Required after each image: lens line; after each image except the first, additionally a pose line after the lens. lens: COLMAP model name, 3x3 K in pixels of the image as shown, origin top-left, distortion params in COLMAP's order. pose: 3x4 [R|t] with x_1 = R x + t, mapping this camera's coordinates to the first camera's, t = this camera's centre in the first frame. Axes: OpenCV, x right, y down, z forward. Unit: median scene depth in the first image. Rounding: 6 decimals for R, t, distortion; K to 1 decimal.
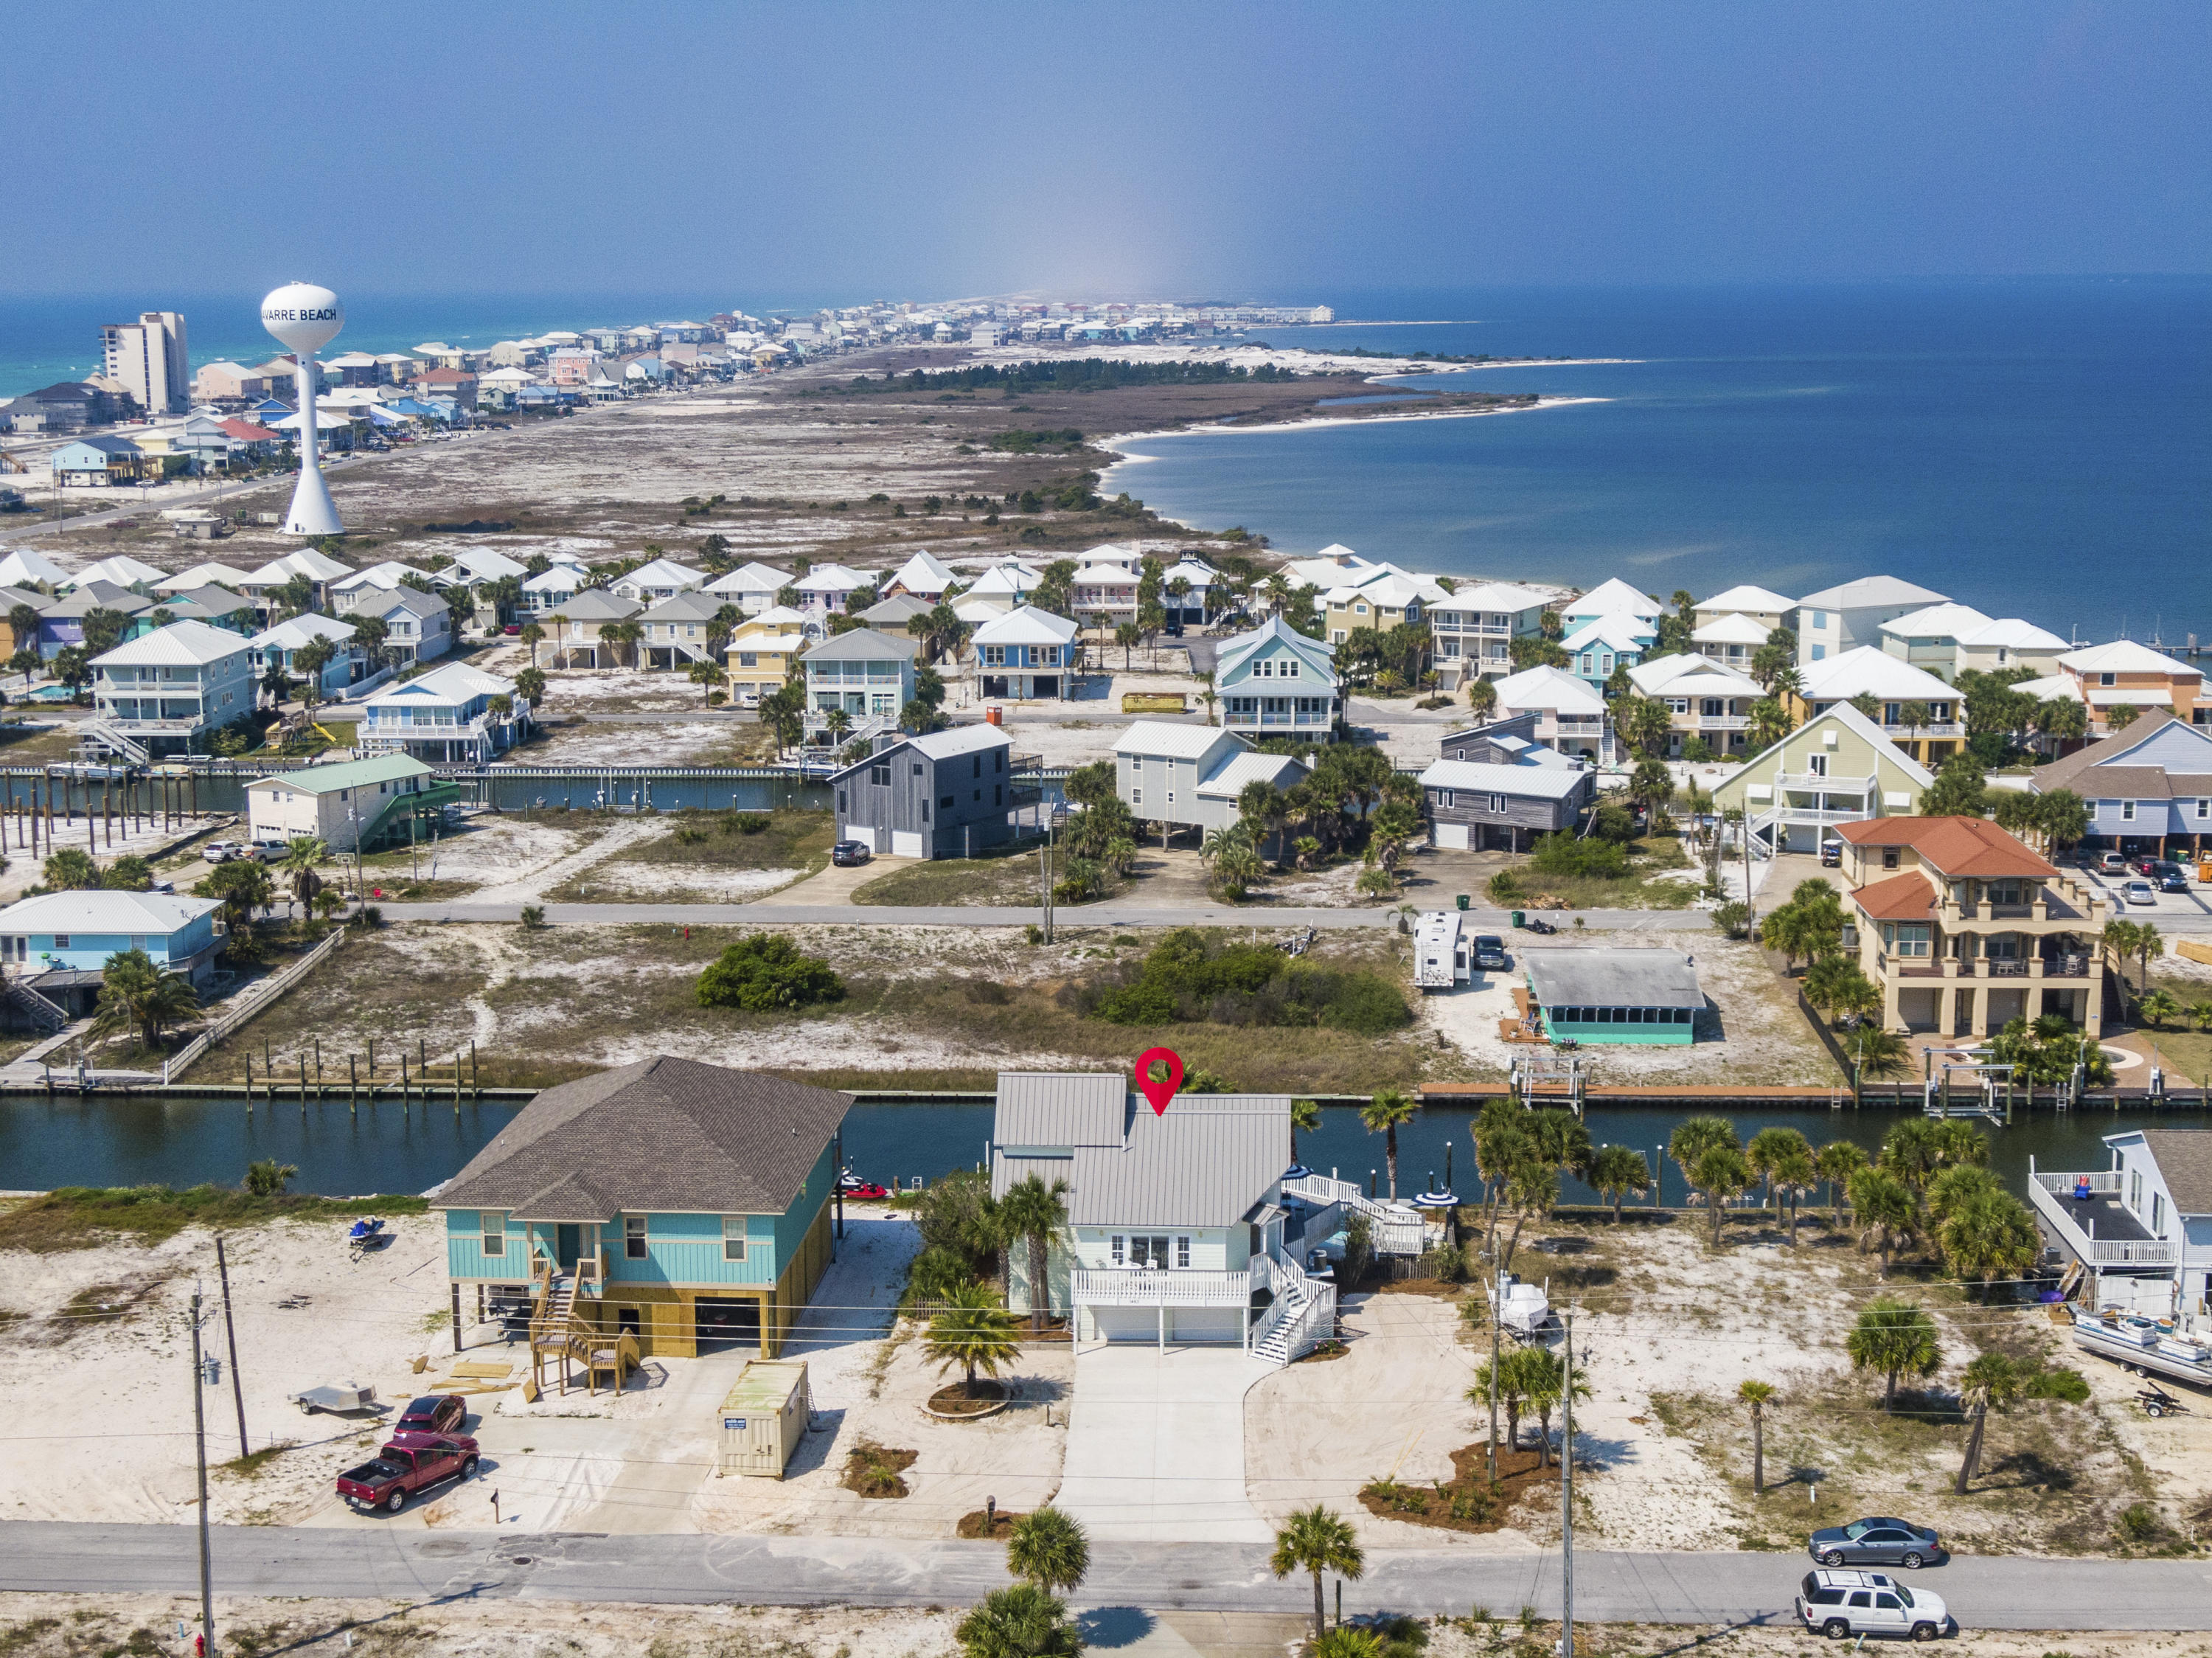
lens RADIAL K [[3120.9, 0, 1106.0], [0, 3120.9, 829.0], [0, 0, 1]] dist [0.025494, -0.095560]
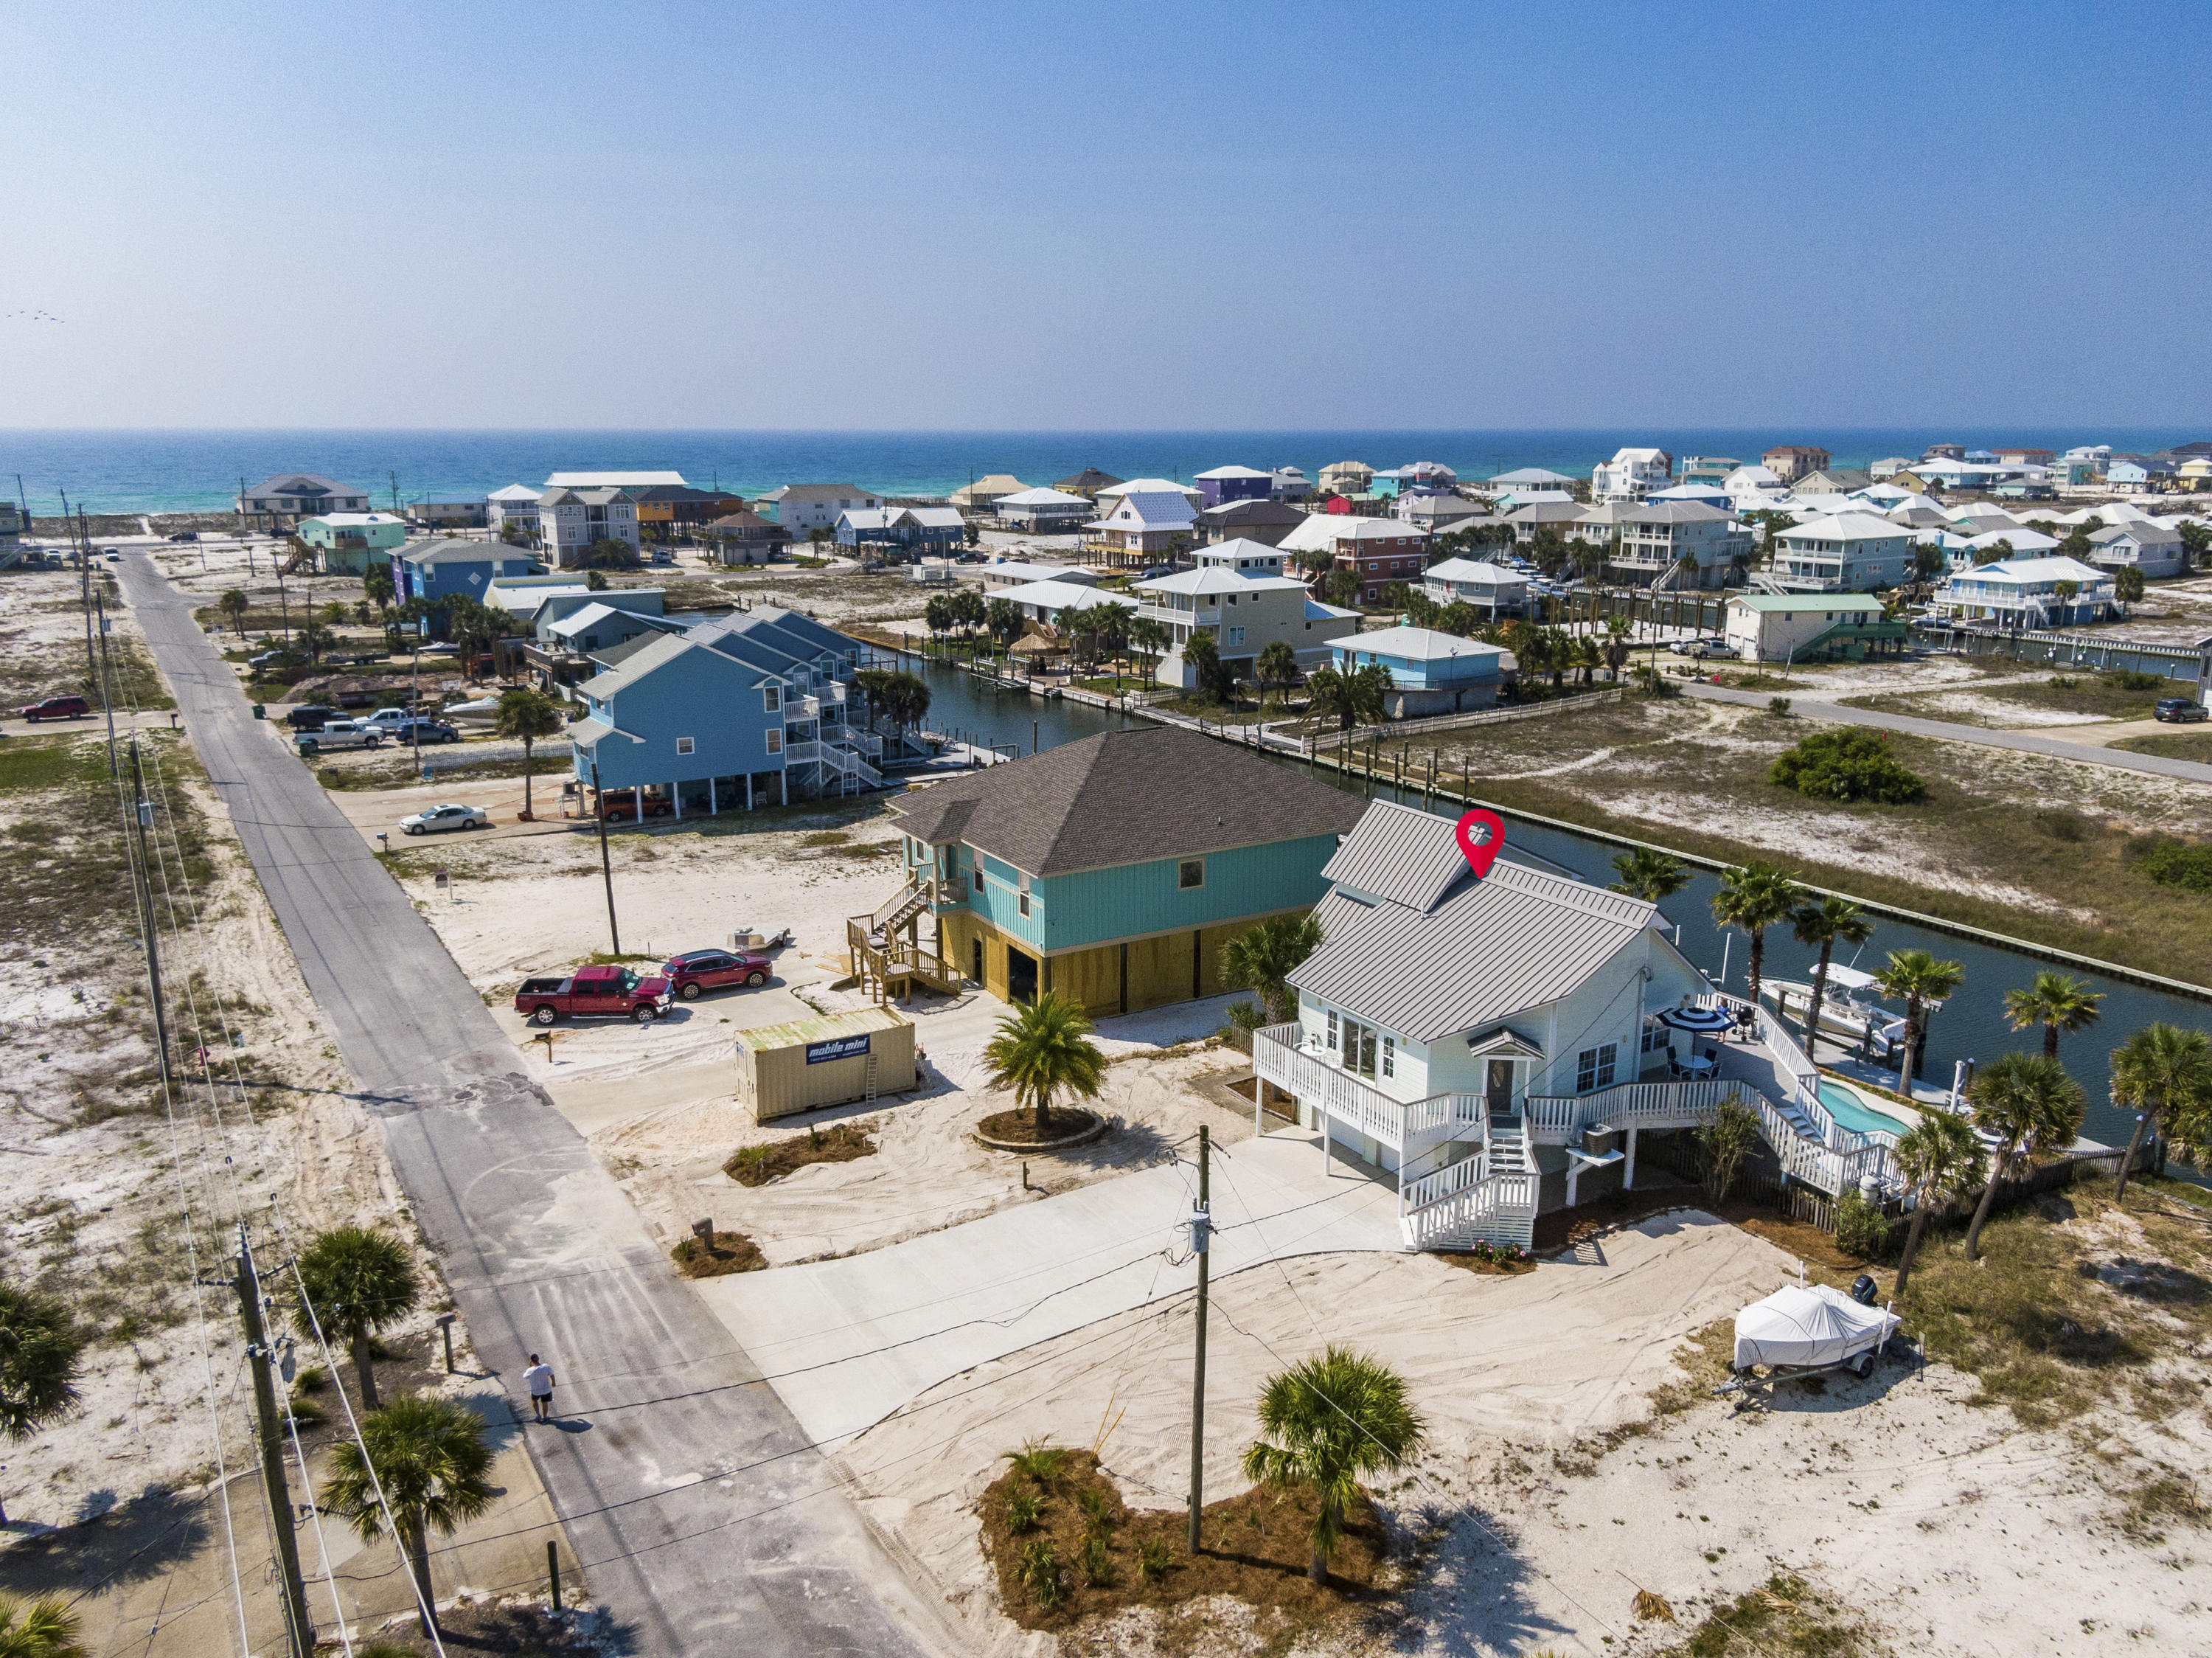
lens RADIAL K [[1632.6, 0, 1106.0], [0, 1632.6, 829.0], [0, 0, 1]] dist [0.034850, -0.048957]
pose [[0.574734, 0.199449, -0.793663, 0.183487], [-0.142569, 0.979417, 0.142888, 0.022739], [0.805825, 0.031029, 0.591340, 0.455574]]
